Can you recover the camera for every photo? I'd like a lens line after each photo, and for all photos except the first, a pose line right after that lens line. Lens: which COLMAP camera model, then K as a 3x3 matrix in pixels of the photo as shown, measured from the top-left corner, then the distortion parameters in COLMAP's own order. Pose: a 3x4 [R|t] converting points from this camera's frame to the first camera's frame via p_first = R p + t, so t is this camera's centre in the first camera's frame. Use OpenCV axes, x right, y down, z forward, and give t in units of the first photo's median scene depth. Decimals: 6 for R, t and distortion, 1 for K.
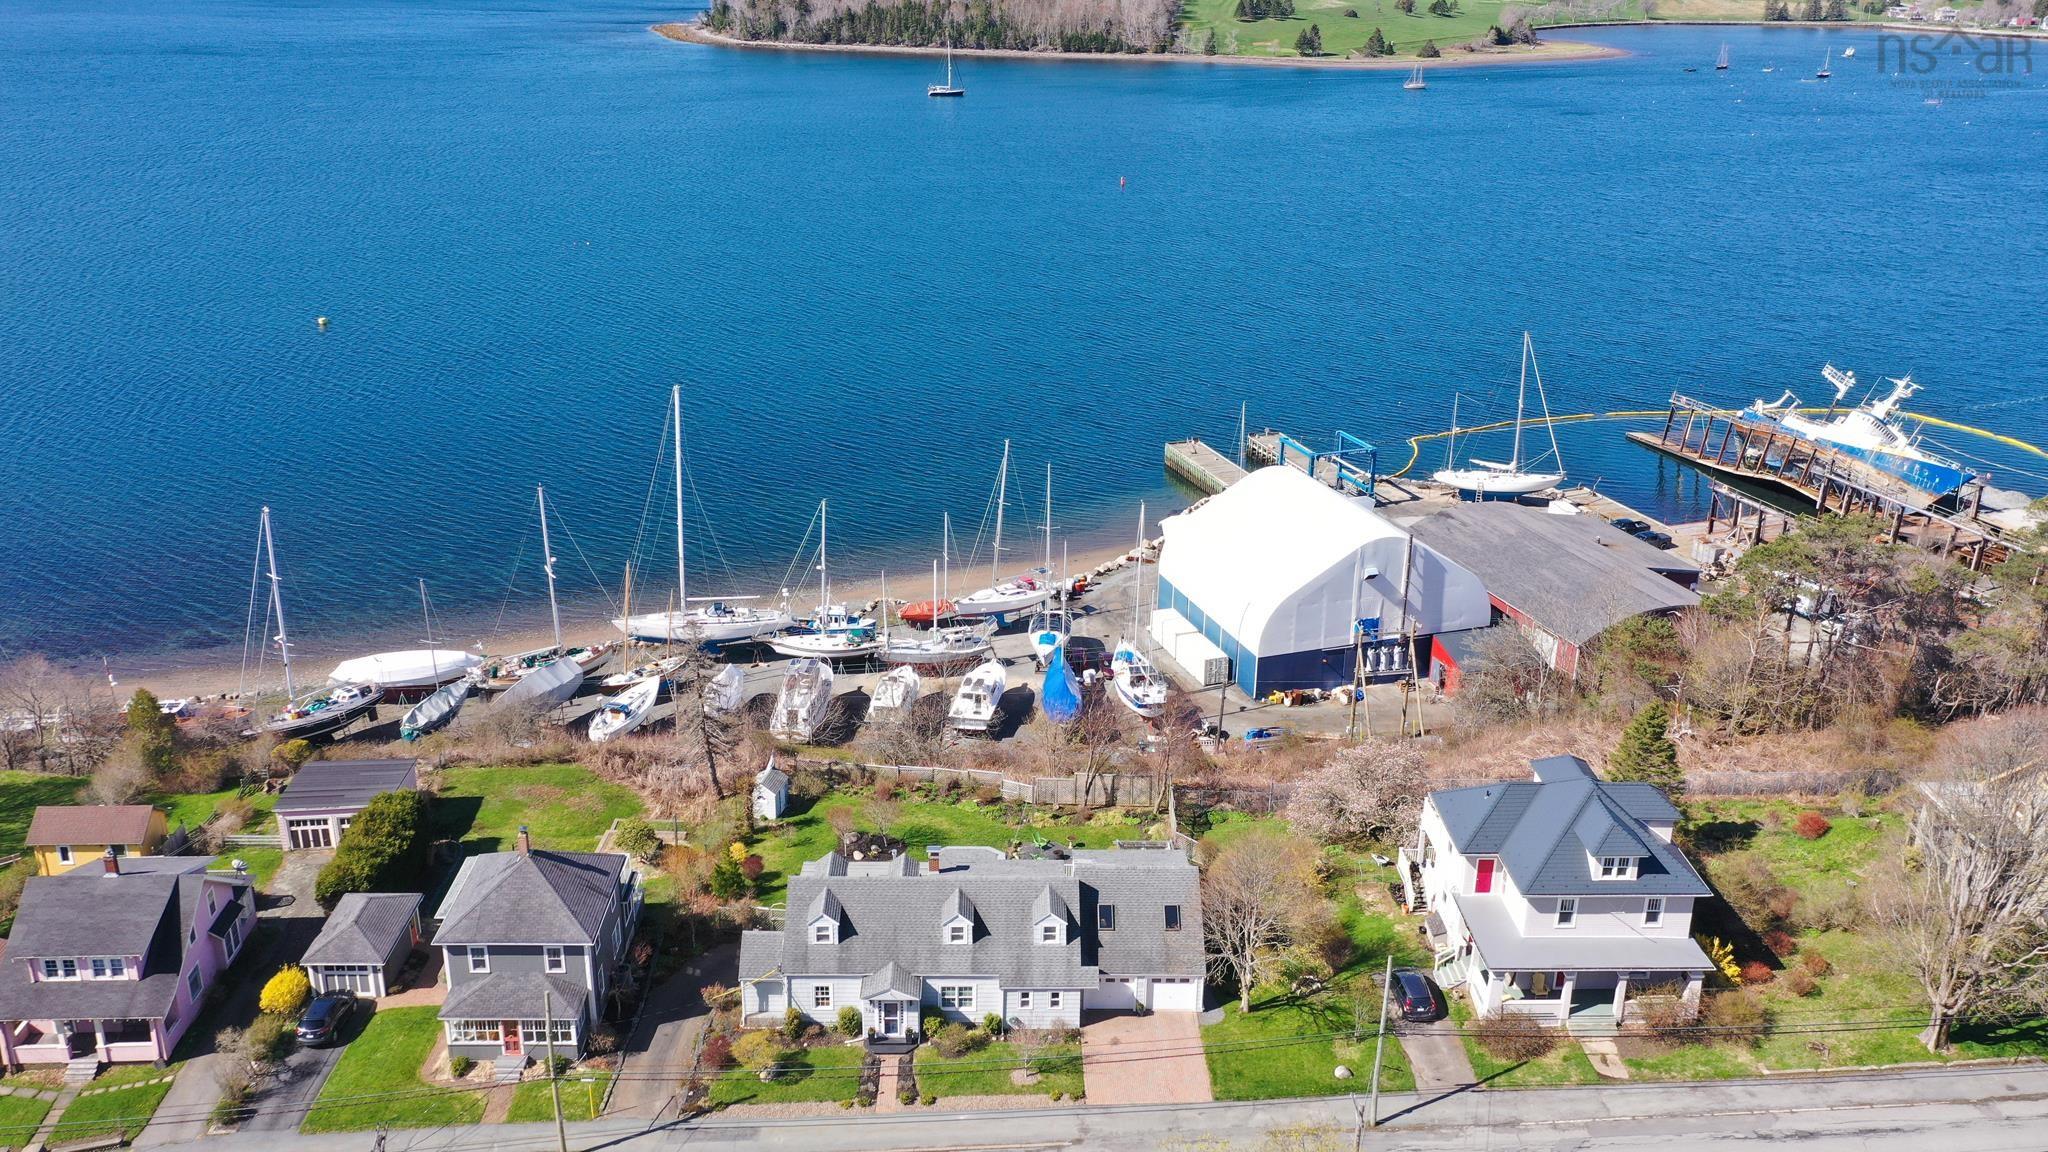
lens RADIAL K [[1730.9, 0, 1024.0], [0, 1730.9, 576.0], [0, 0, 1]] dist [-0.000139, 0.004054]
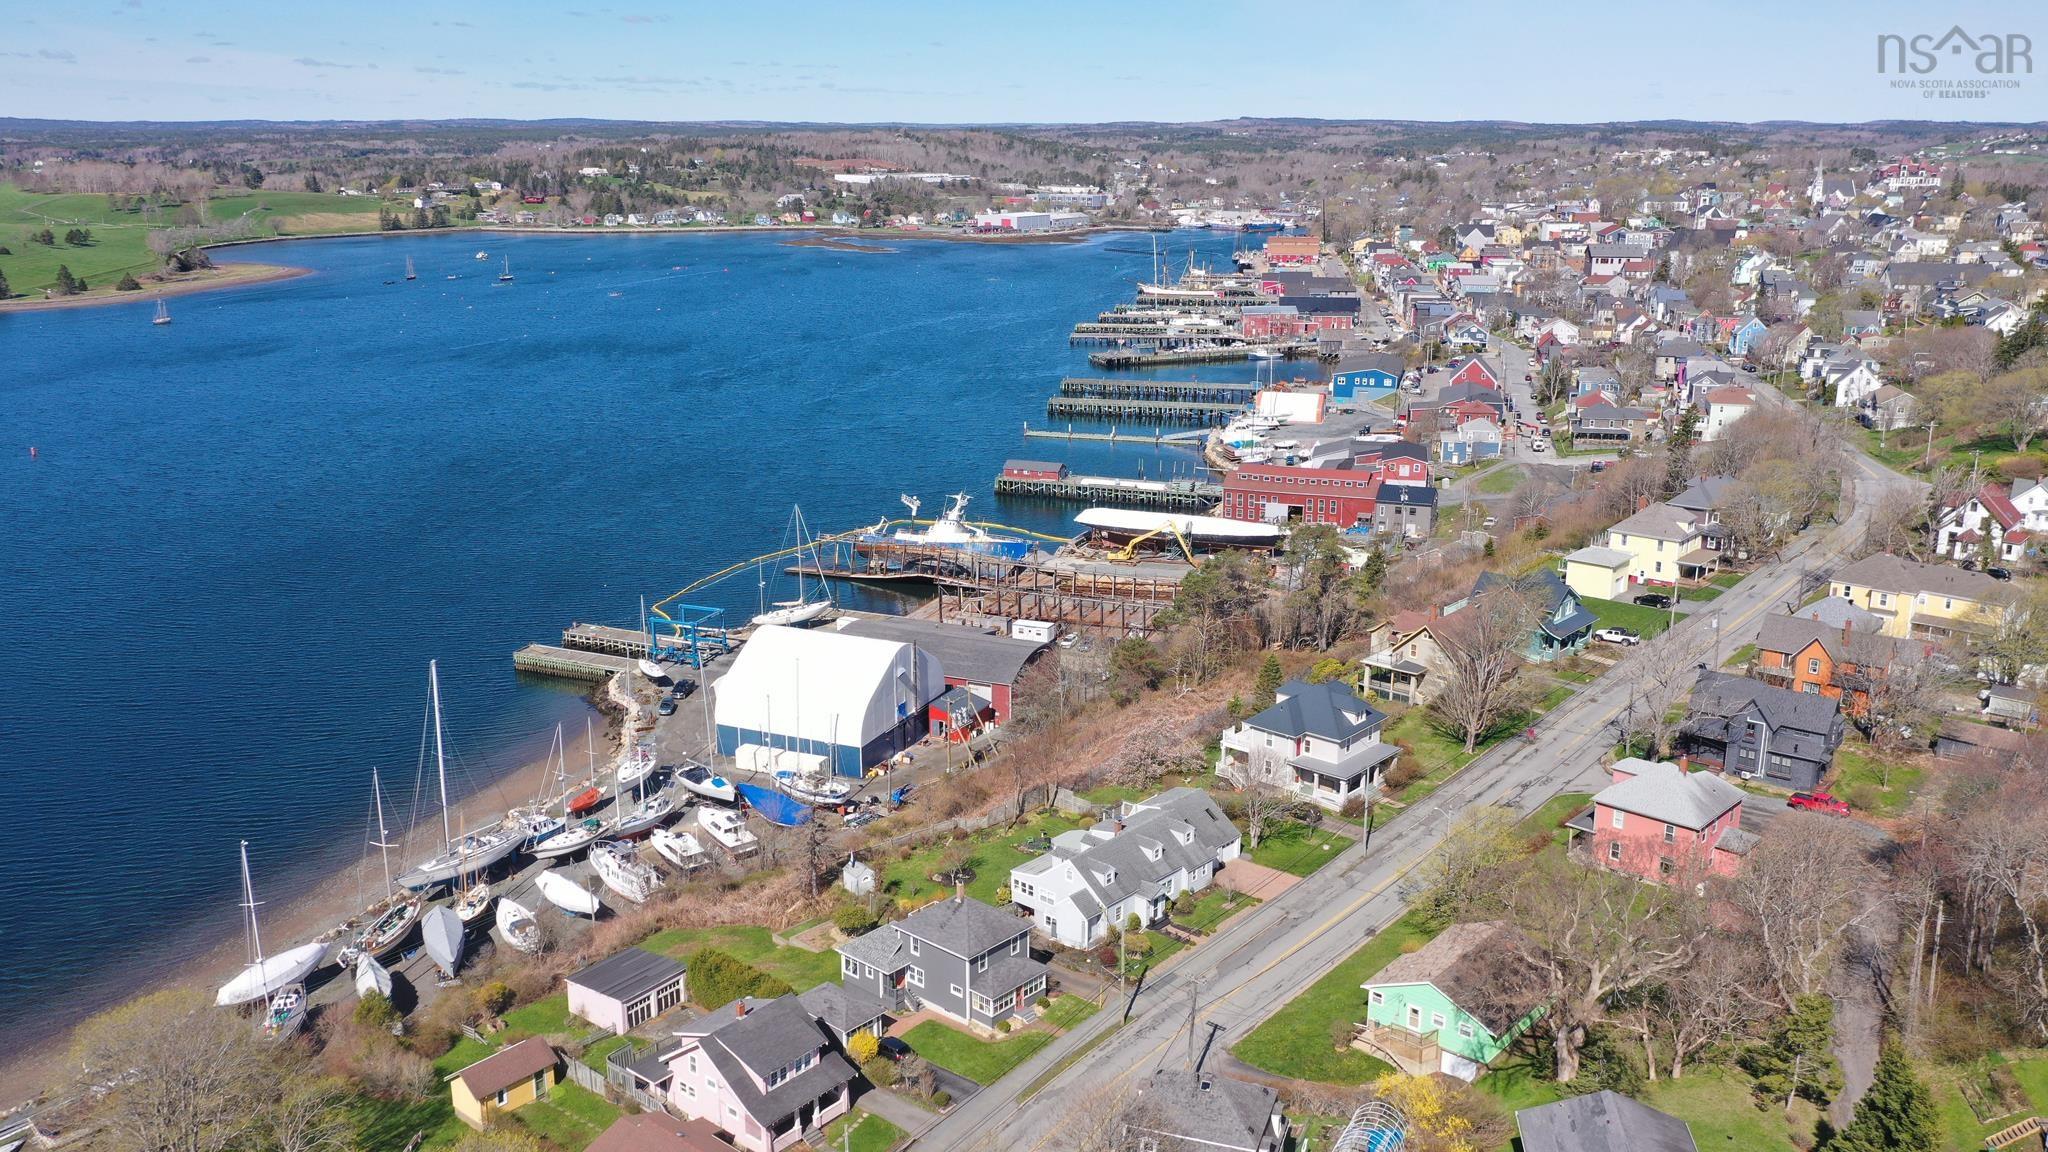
lens RADIAL K [[1730.9, 0, 1024.0], [0, 1730.9, 576.0], [0, 0, 1]] dist [-0.000139, 0.004054]
pose [[0.668572, -0.200237, 0.716182, -0.575820], [0.271403, 0.962338, 0.015698, -0.056162], [-0.692352, 0.183879, 0.697737, -0.081131]]
